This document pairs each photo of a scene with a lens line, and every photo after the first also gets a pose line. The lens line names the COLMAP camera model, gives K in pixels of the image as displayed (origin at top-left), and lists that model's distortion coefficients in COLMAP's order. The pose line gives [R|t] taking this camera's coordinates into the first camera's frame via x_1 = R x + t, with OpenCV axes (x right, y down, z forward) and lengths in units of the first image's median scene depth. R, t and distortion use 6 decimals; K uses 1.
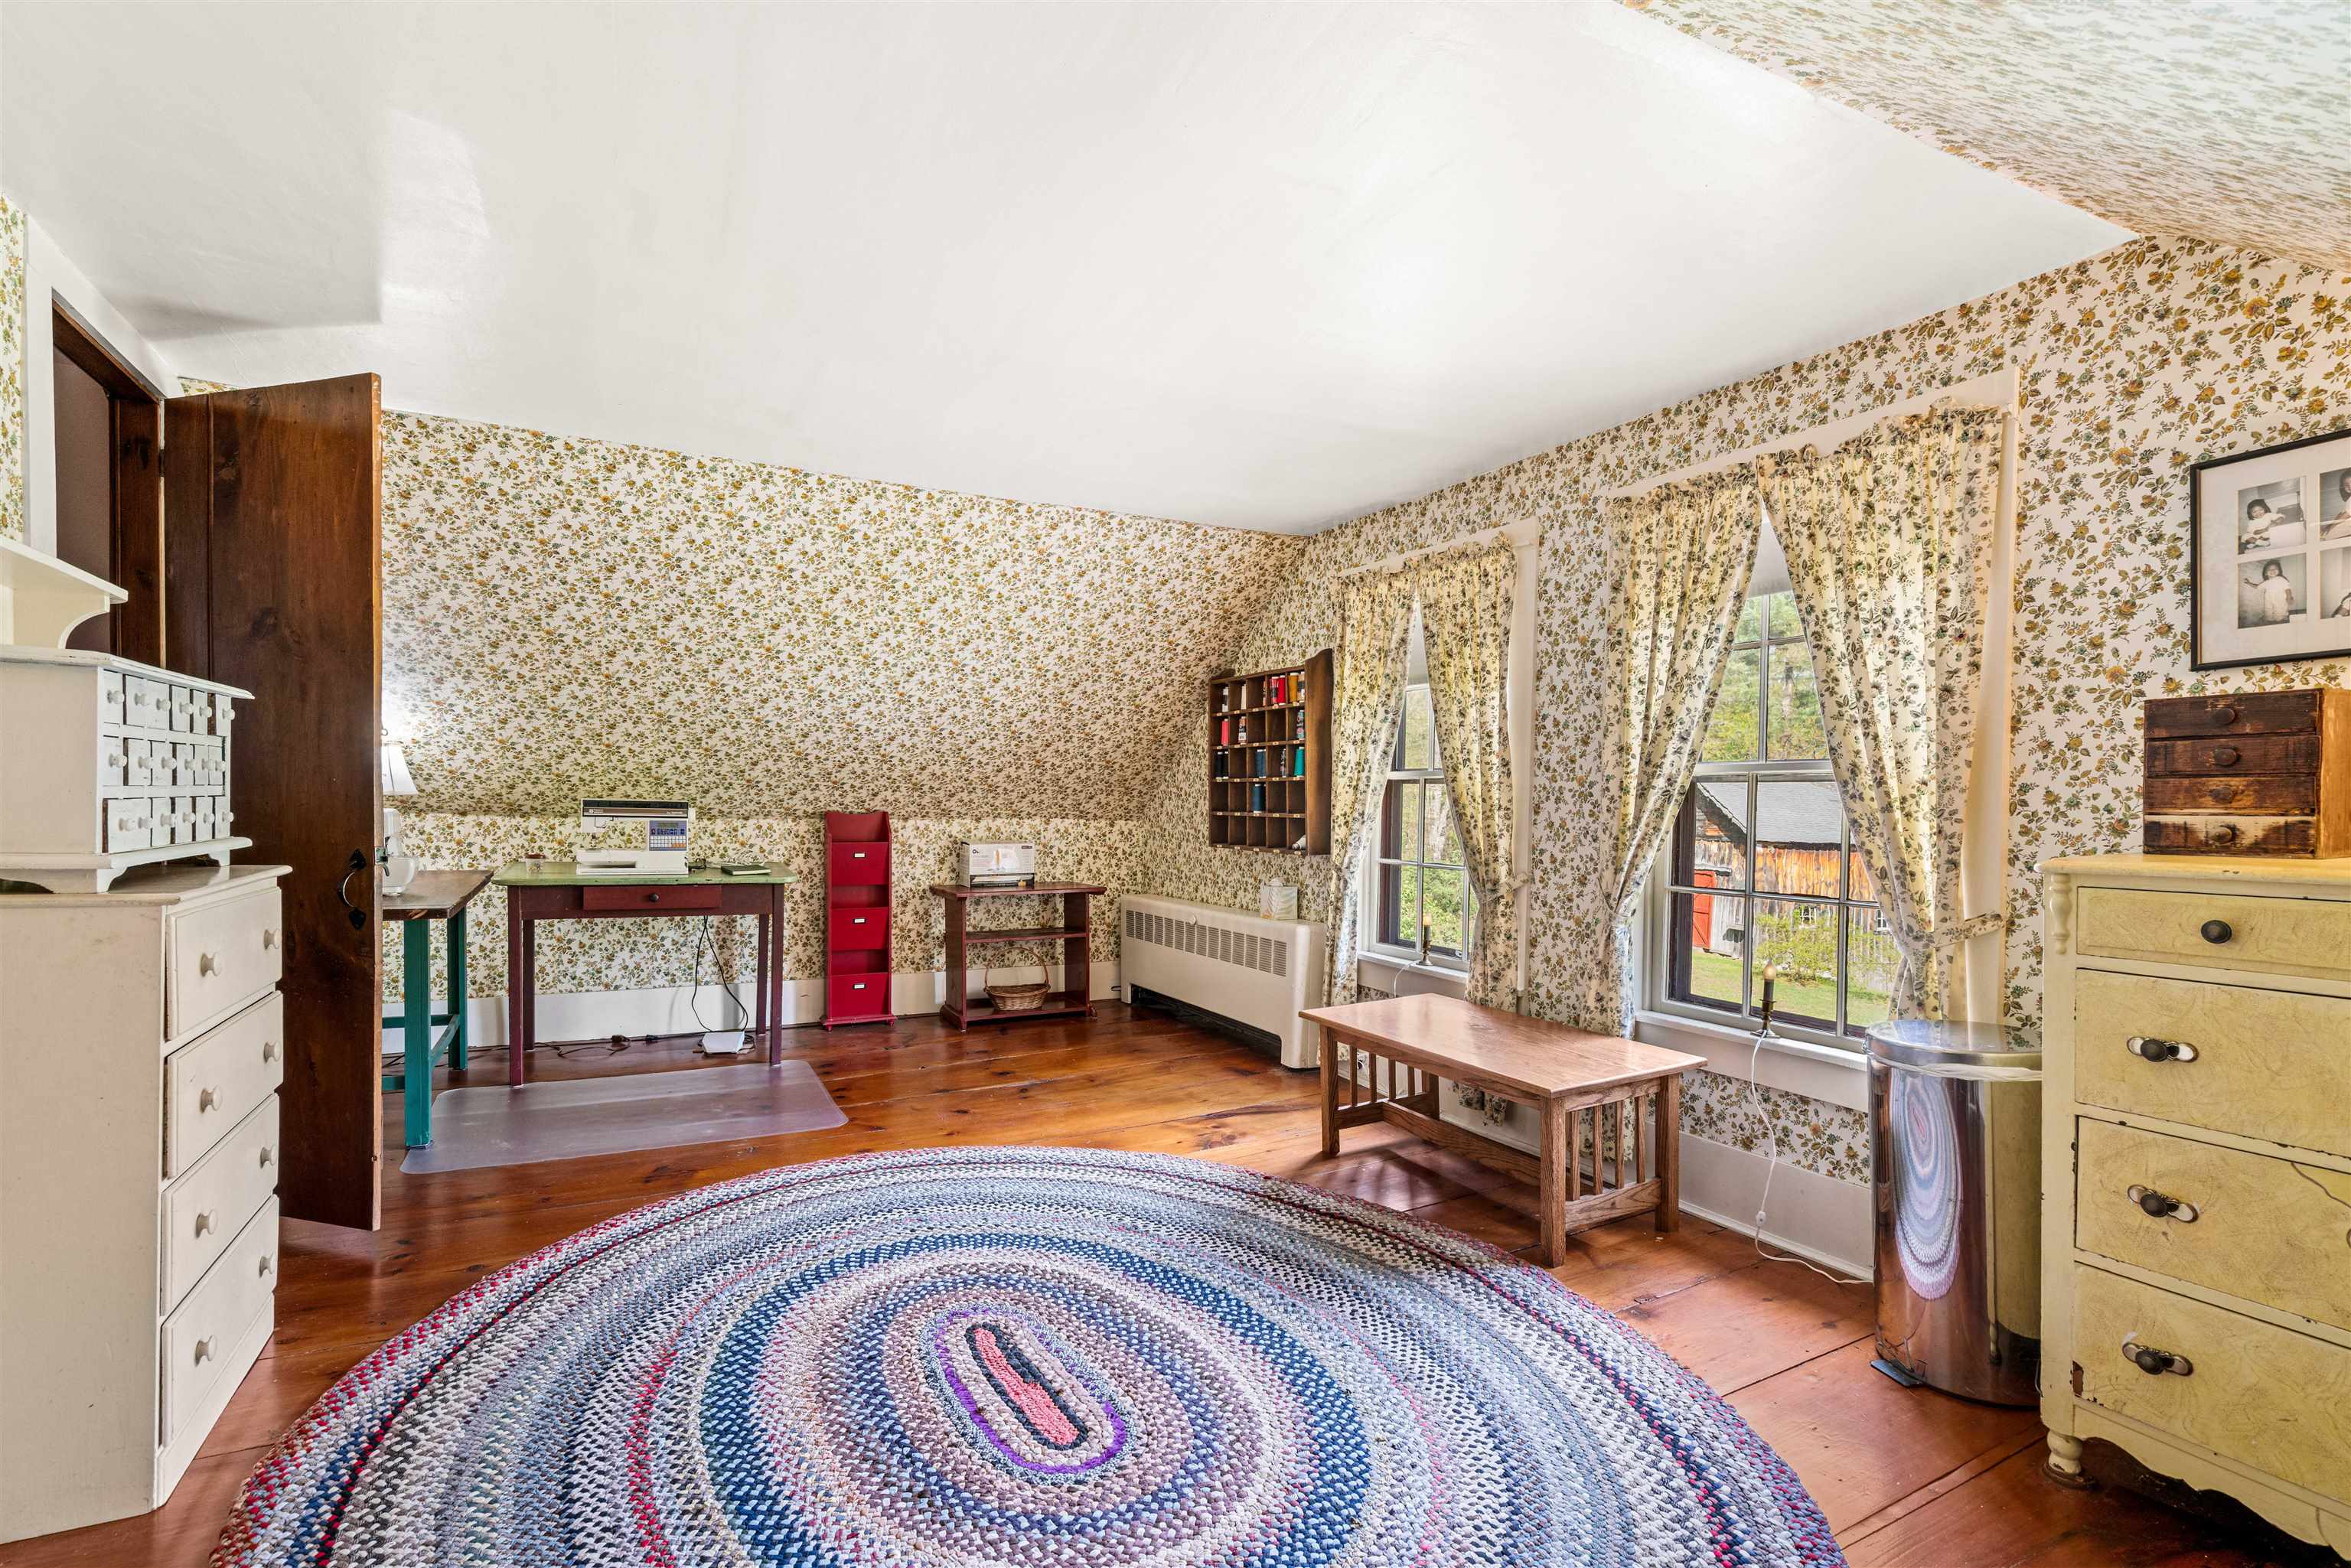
lens RADIAL K [[1059.6, 0, 1164.3], [0, 1059.6, 799.4], [0, 0, 1]] dist [-0.000990, -0.000653]
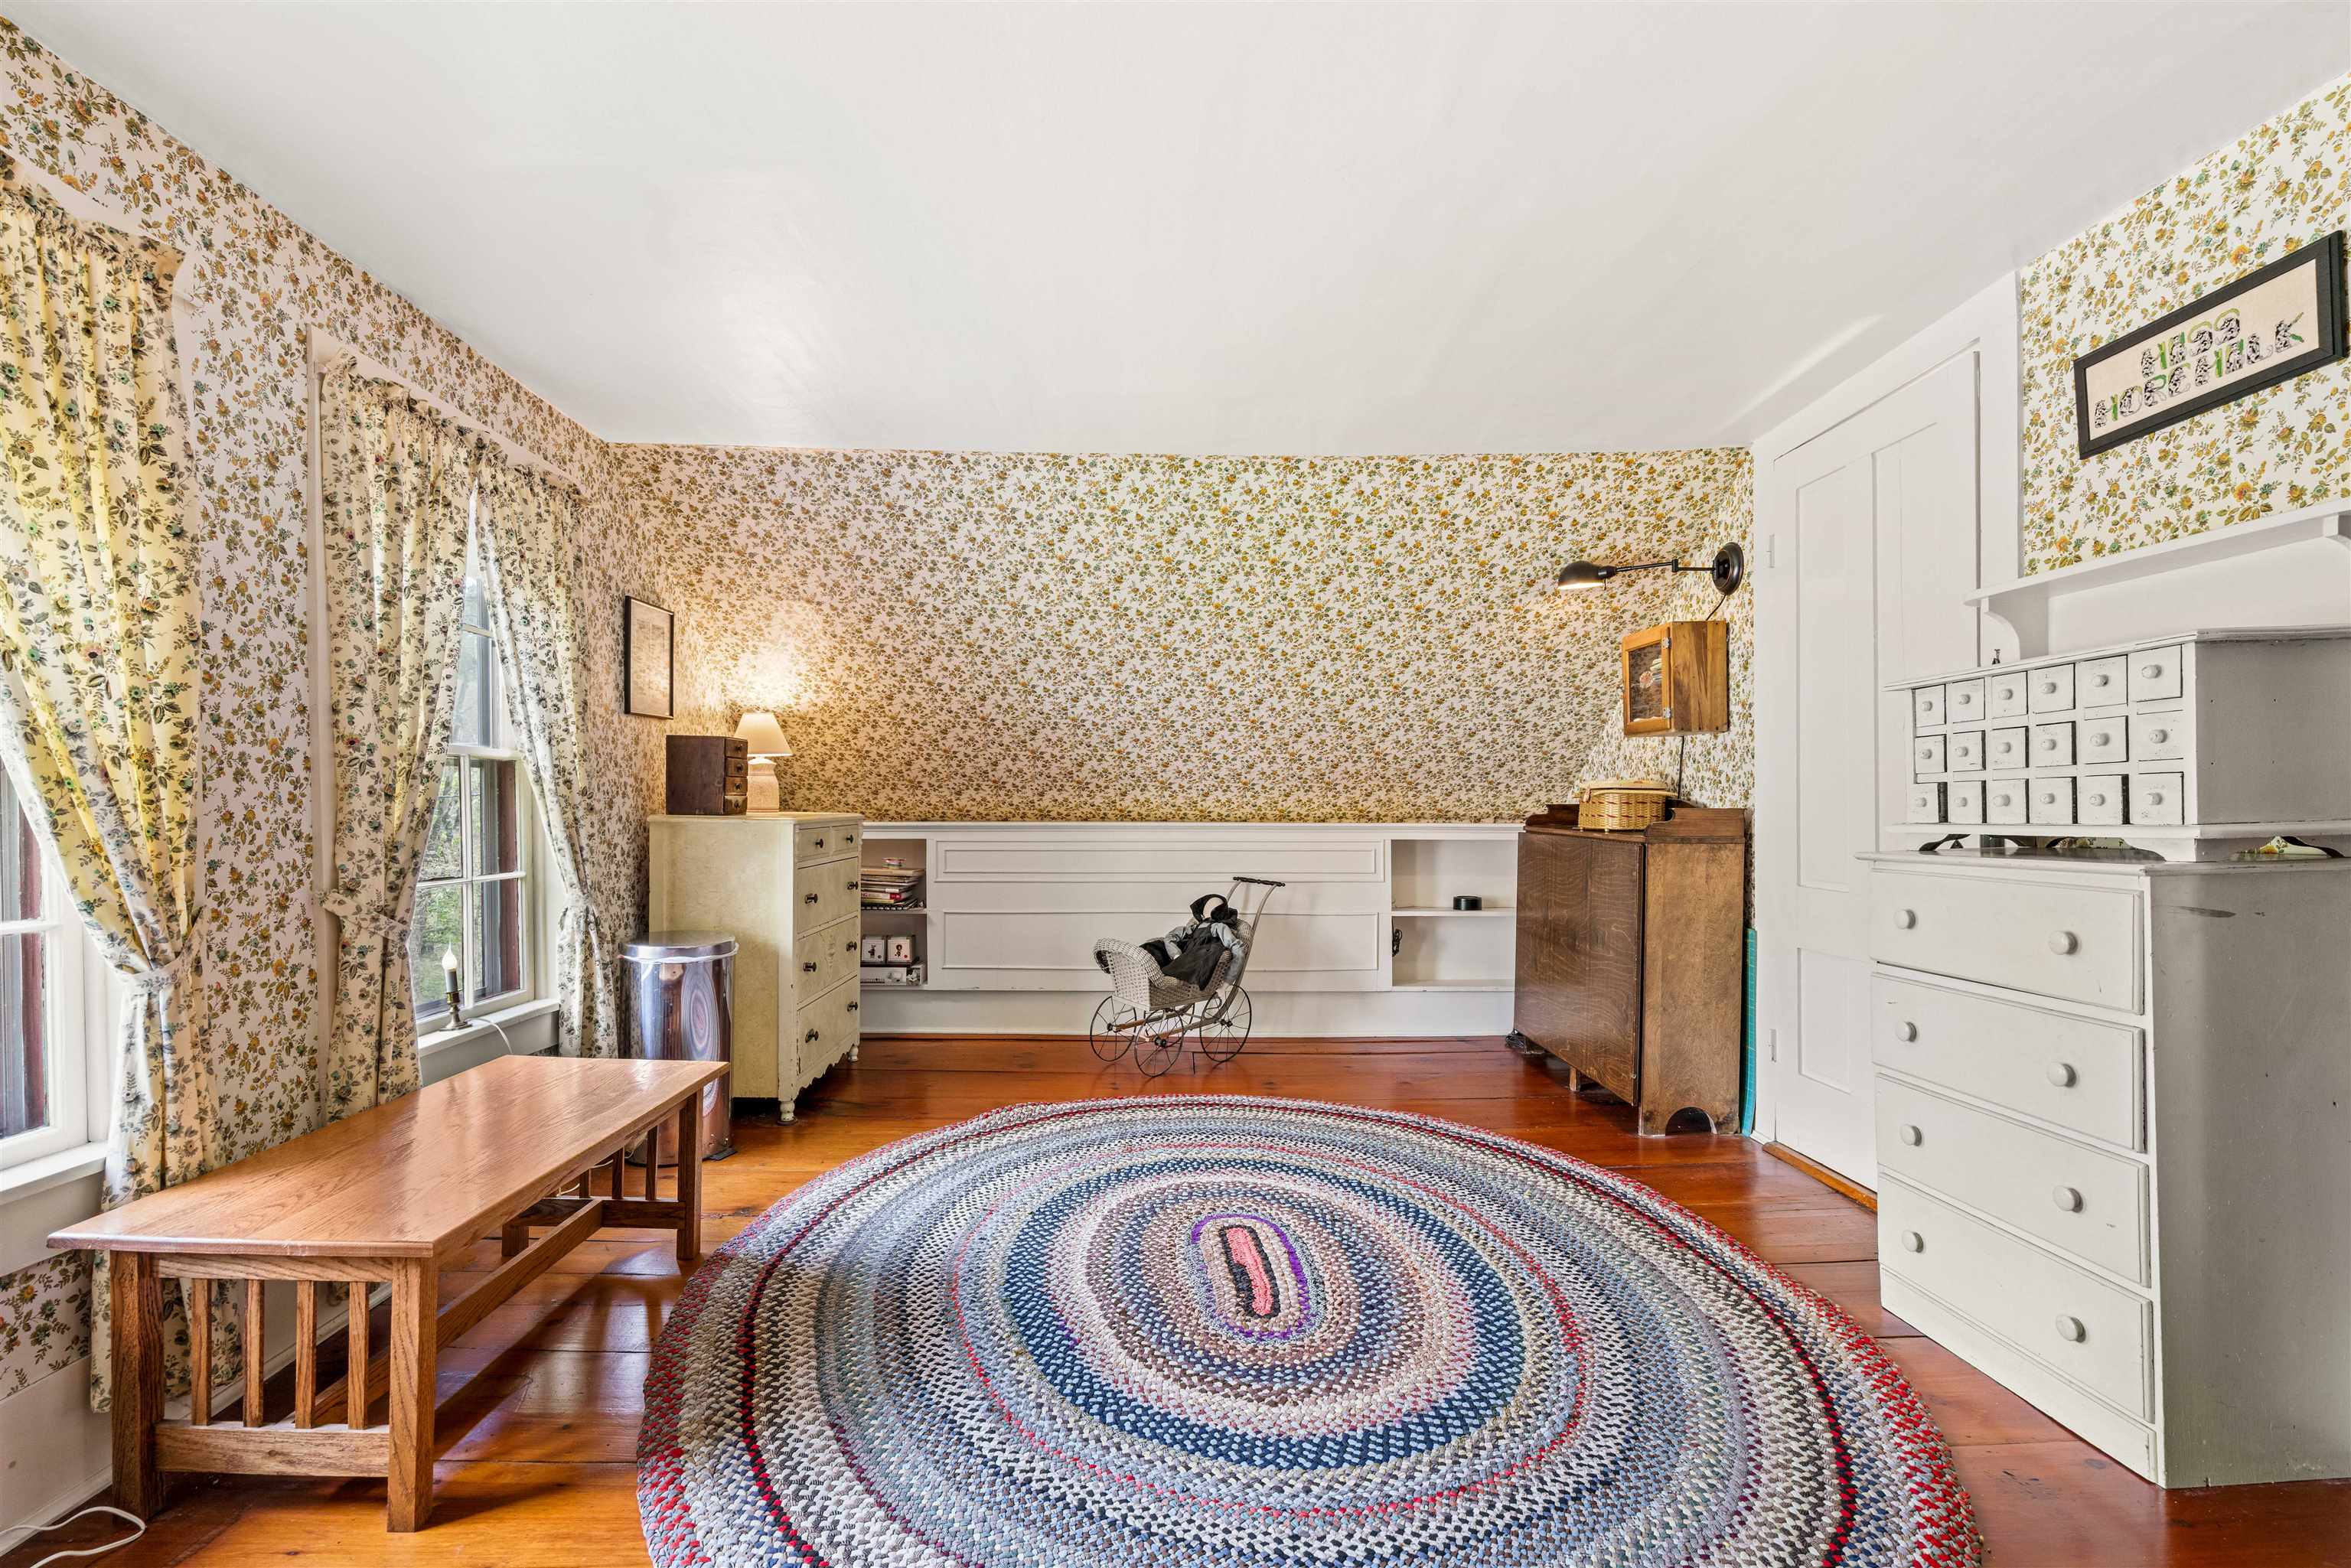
lens RADIAL K [[1059.6, 0, 1164.3], [0, 1059.6, 799.4], [0, 0, 1]] dist [-0.000990, -0.000653]
pose [[-0.898501, -0.001642, 0.438968, -0.527224], [-0.004883, 0.999969, -0.006255, 0.022741], [-0.438944, -0.007764, -0.898481, 1.940553]]
